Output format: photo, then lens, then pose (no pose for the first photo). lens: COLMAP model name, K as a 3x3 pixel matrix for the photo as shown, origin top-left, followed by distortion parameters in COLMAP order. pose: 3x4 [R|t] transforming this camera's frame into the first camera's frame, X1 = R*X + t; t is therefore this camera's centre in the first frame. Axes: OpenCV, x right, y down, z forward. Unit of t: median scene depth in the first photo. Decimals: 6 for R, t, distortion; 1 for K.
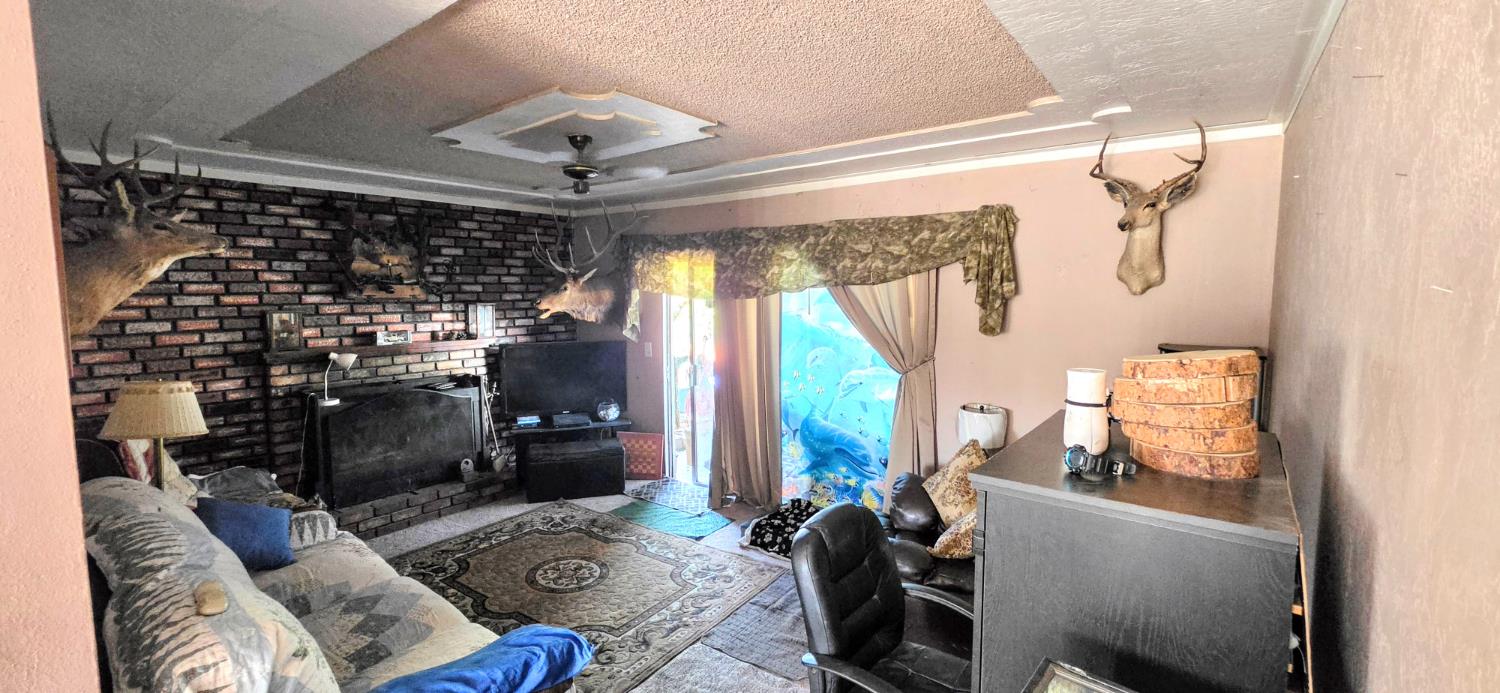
lens RADIAL K [[600.5, 0, 752.2], [0, 600.5, 342.5], [0, 0, 1]] dist [0.001018, -0.000454]
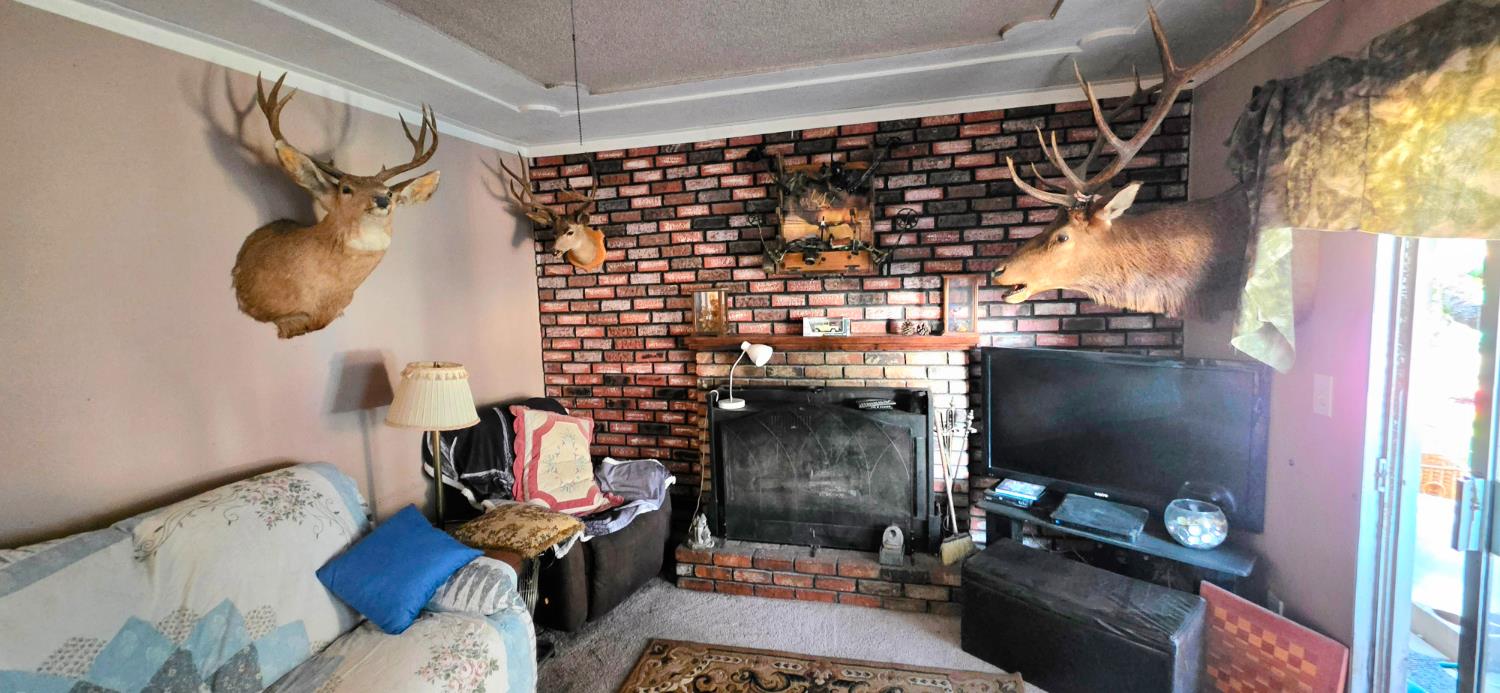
lens RADIAL K [[600.5, 0, 749.1], [0, 600.5, 342.1], [0, 0, 1]] dist [0.001018, -0.000454]
pose [[0.388444, 0.078207, -0.918148, 0.025118], [-0.047233, 0.996772, 0.064922, -0.032295], [0.920261, 0.018148, 0.390884, 0.653553]]
